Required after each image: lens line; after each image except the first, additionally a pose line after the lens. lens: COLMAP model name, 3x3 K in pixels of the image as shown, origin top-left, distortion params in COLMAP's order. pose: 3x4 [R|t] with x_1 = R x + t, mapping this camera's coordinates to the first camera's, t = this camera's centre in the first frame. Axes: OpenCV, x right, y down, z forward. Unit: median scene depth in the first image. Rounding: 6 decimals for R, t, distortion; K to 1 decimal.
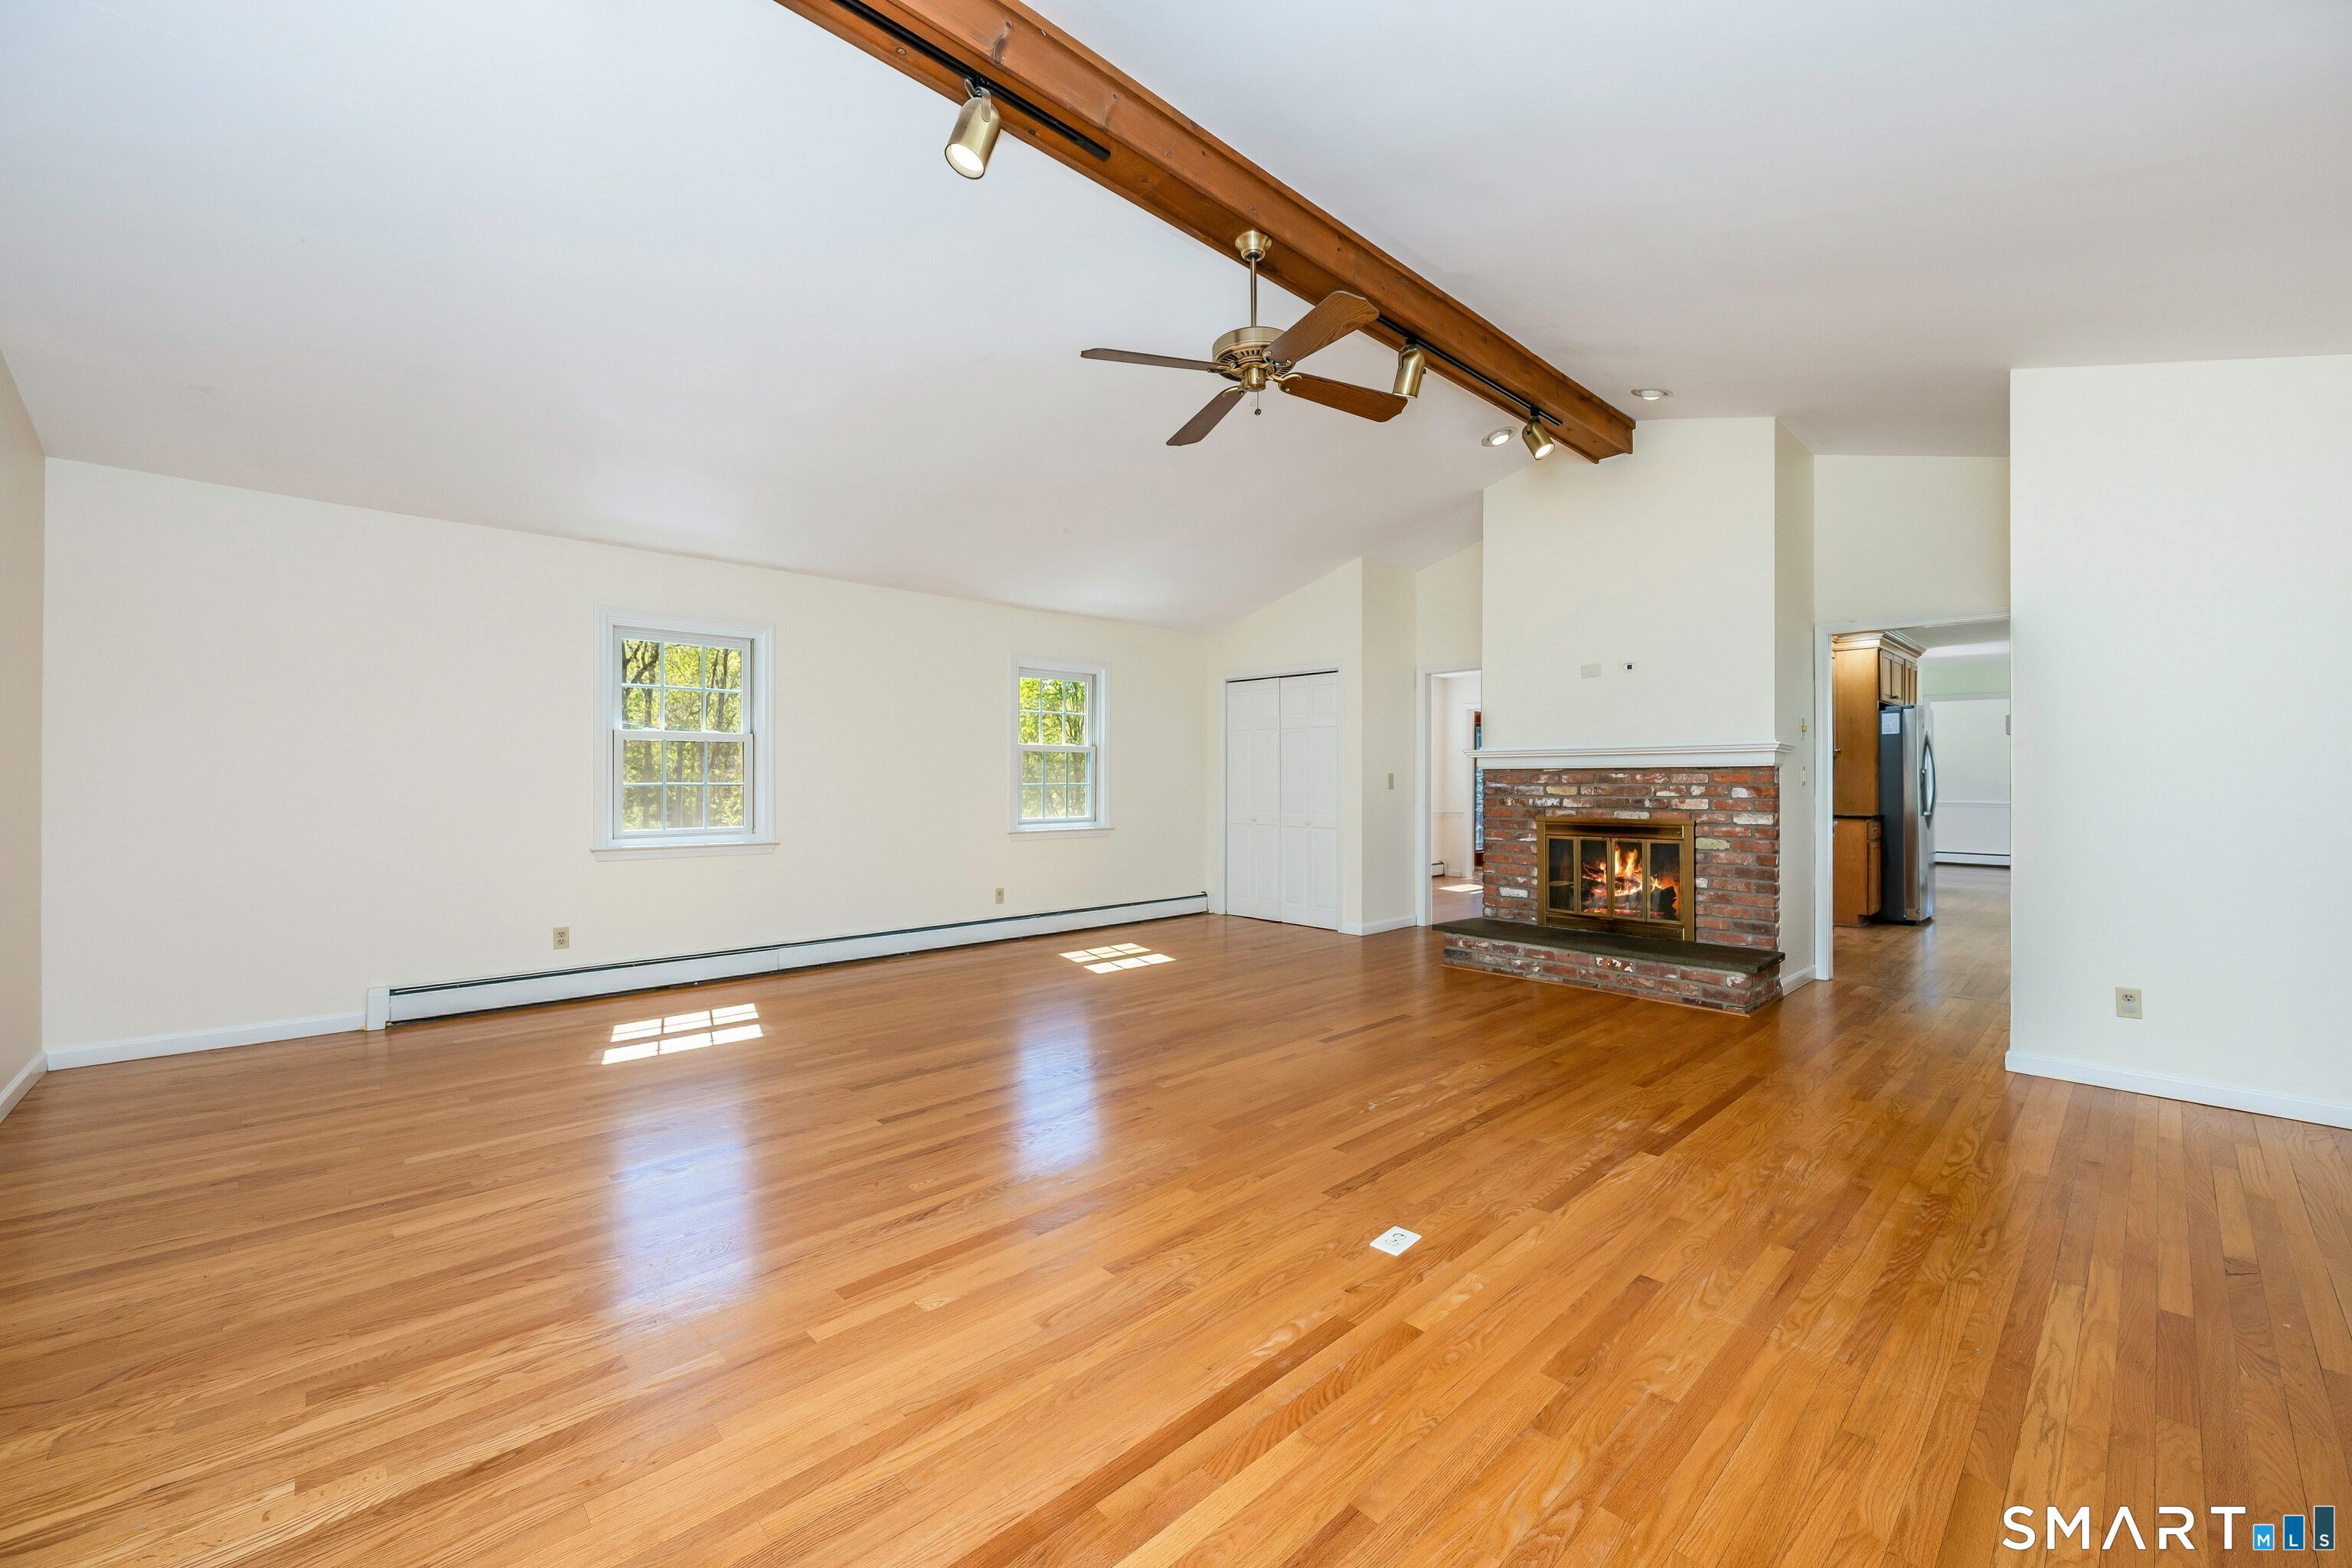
lens RADIAL K [[917.5, 0, 1177.7], [0, 917.5, 787.7], [0, 0, 1]] dist [-0.001615, -0.000217]
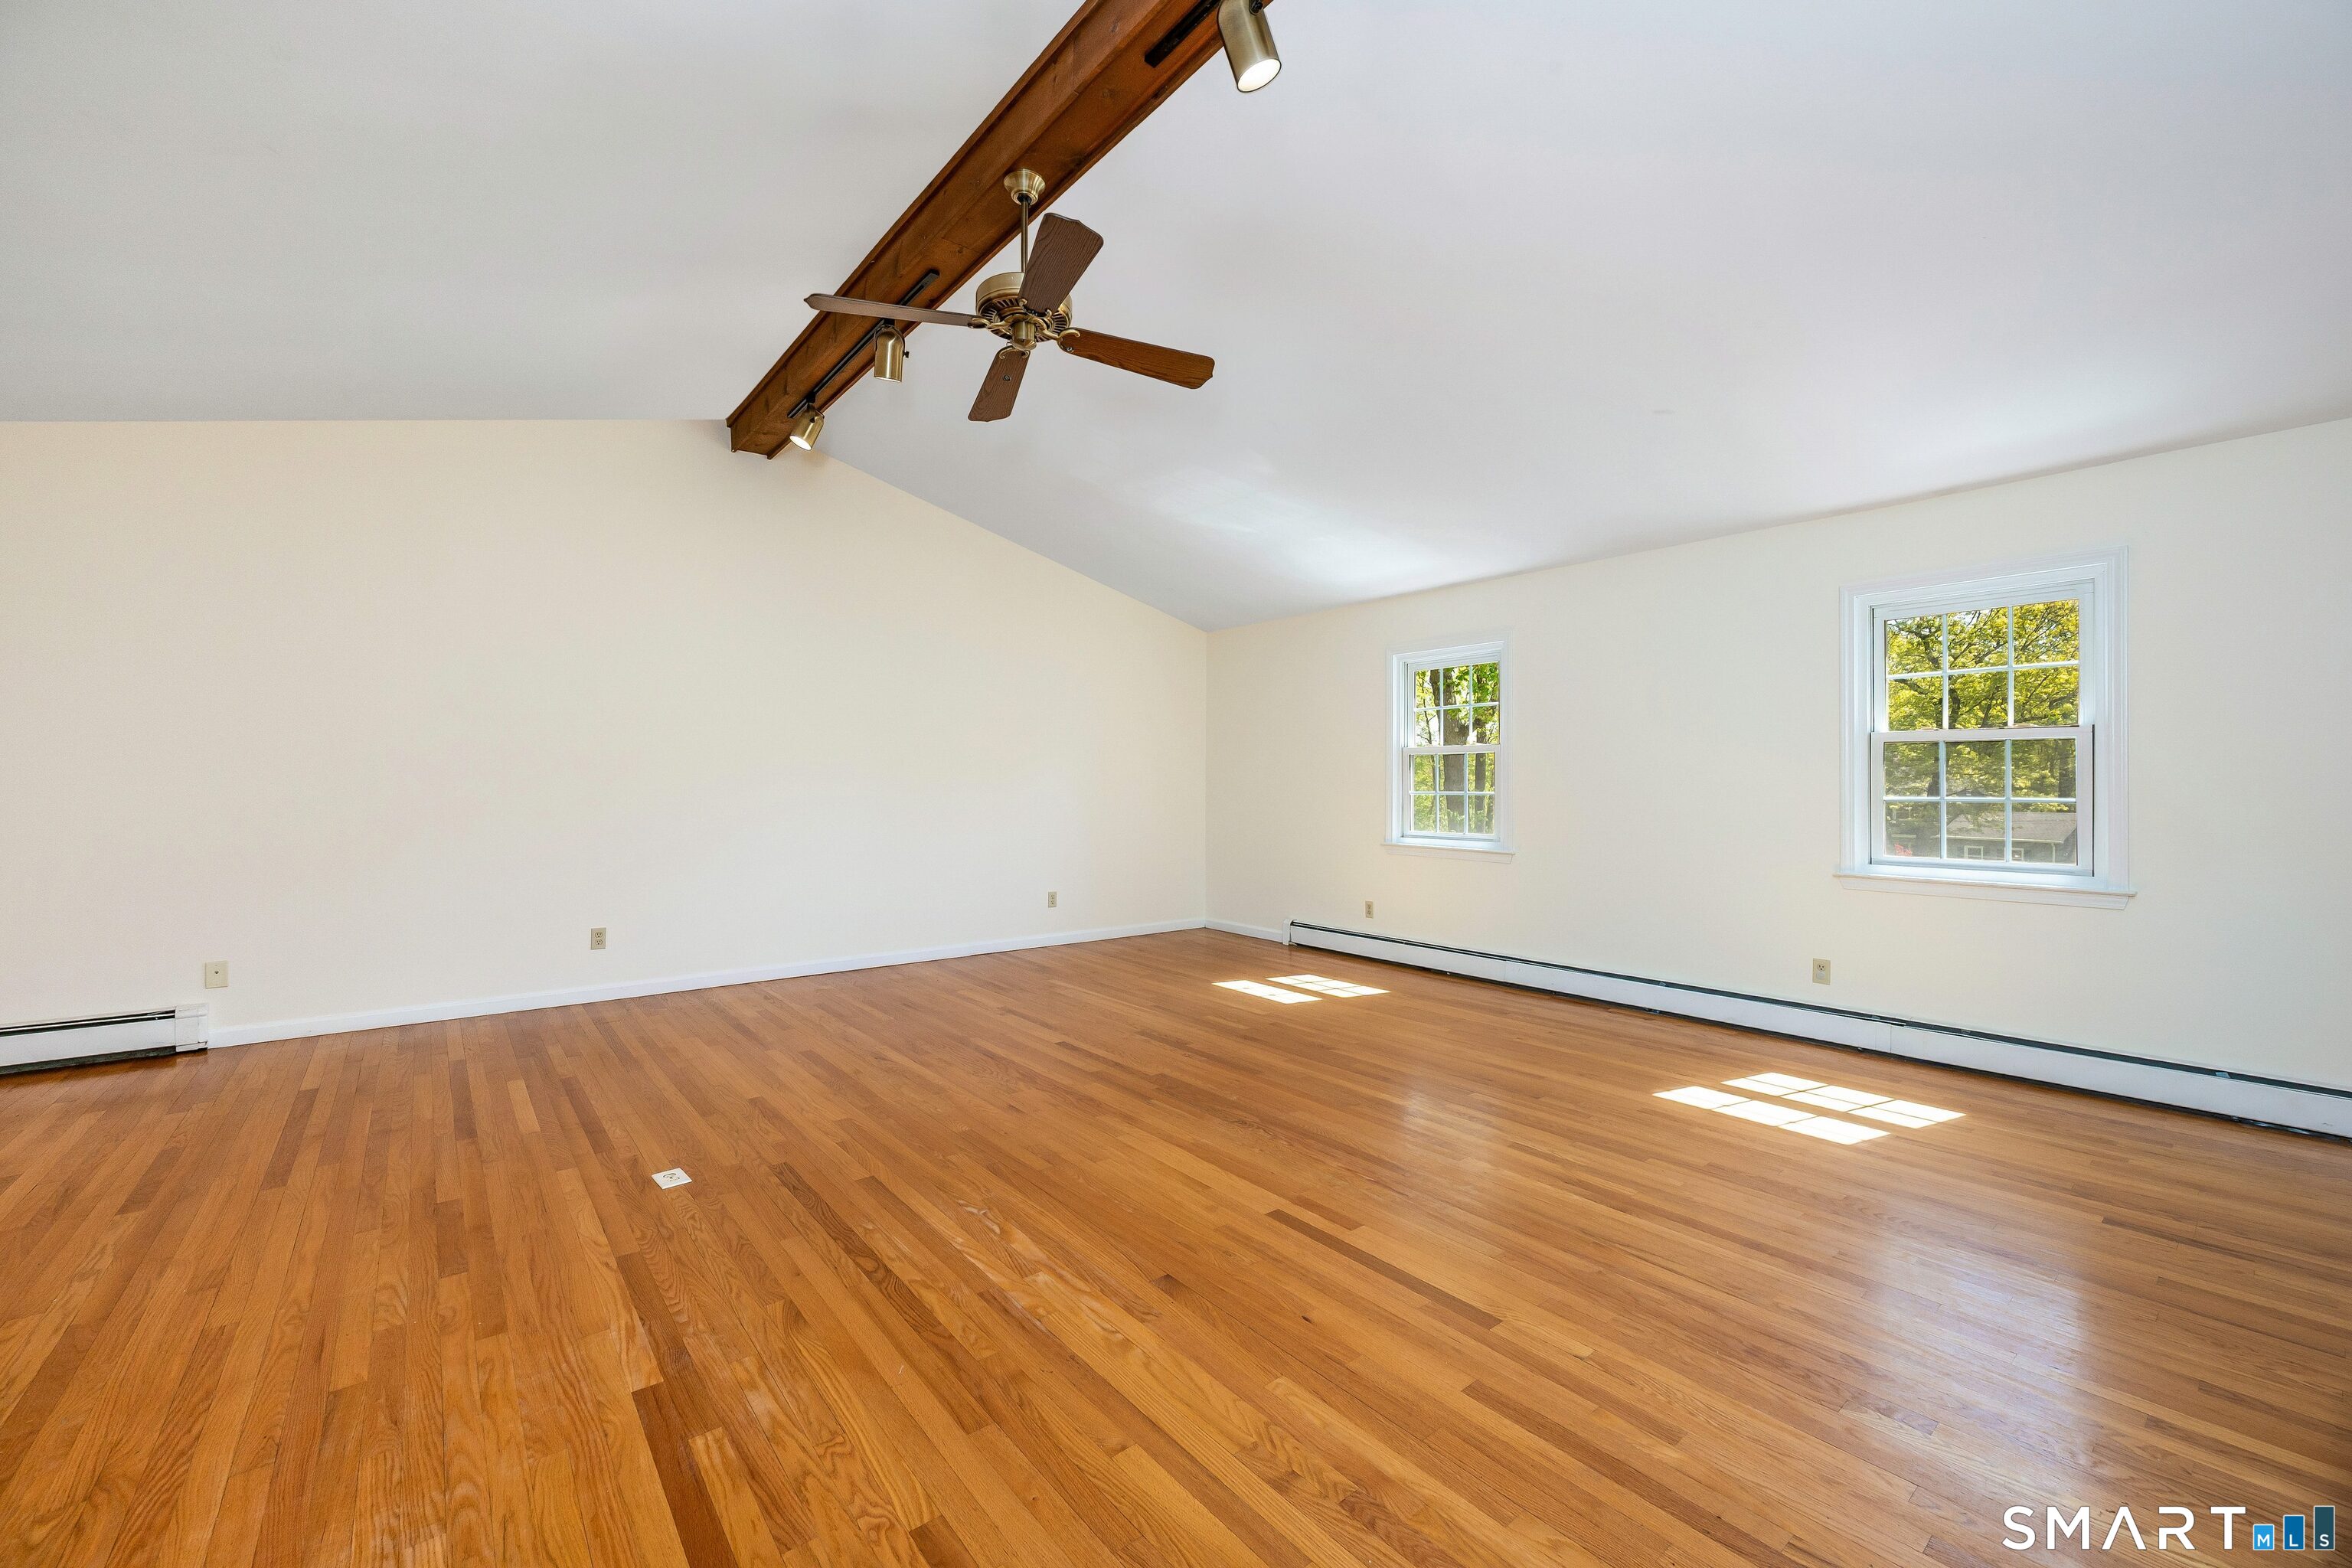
lens RADIAL K [[917.5, 0, 1177.7], [0, 917.5, 787.7], [0, 0, 1]] dist [-0.001615, -0.000217]
pose [[-0.060891, -0.002151, -0.998142, 1.087732], [-0.013017, 0.999914, -0.001361, -0.007424], [0.998060, 0.012910, -0.060914, 1.361563]]
